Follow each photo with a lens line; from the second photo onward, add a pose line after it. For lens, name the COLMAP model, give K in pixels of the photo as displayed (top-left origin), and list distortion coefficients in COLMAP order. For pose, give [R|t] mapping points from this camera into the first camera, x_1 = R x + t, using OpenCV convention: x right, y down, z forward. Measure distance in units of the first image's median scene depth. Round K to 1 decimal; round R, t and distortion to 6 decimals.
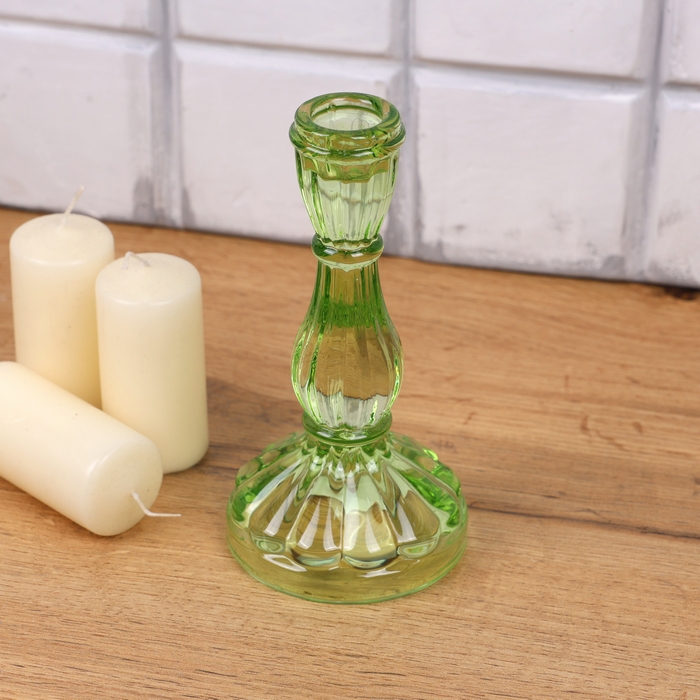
lens RADIAL K [[2462.8, 0, 313.2], [0, 2462.8, 313.5], [0, 0, 1]] dist [0.198893, 0.000000]
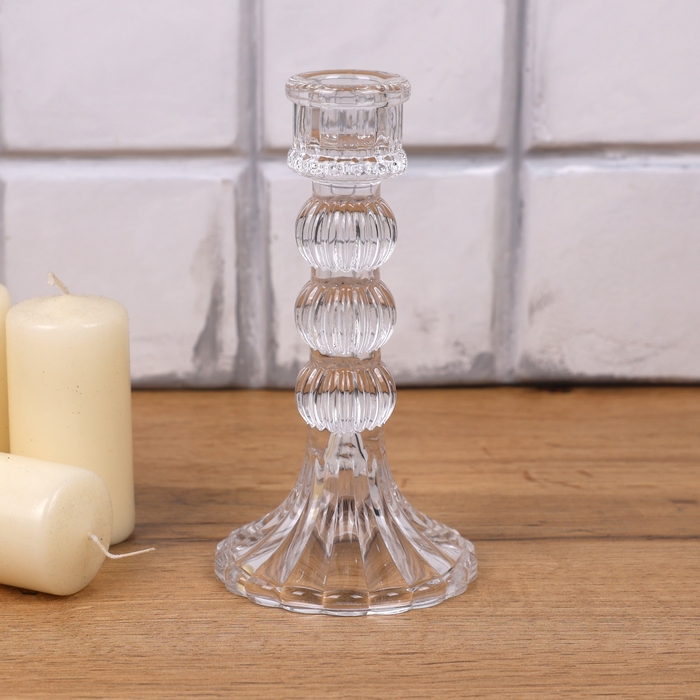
lens RADIAL K [[2322.6, 0, 292.3], [0, 2322.6, 294.5], [0, 0, 1]] dist [0.108850, 0.000000]
pose [[0.965815, -0.062178, 0.251665, -0.183377], [0.130941, 0.954872, -0.266597, 0.195876], [-0.223731, 0.290436, 0.930371, 0.200914]]
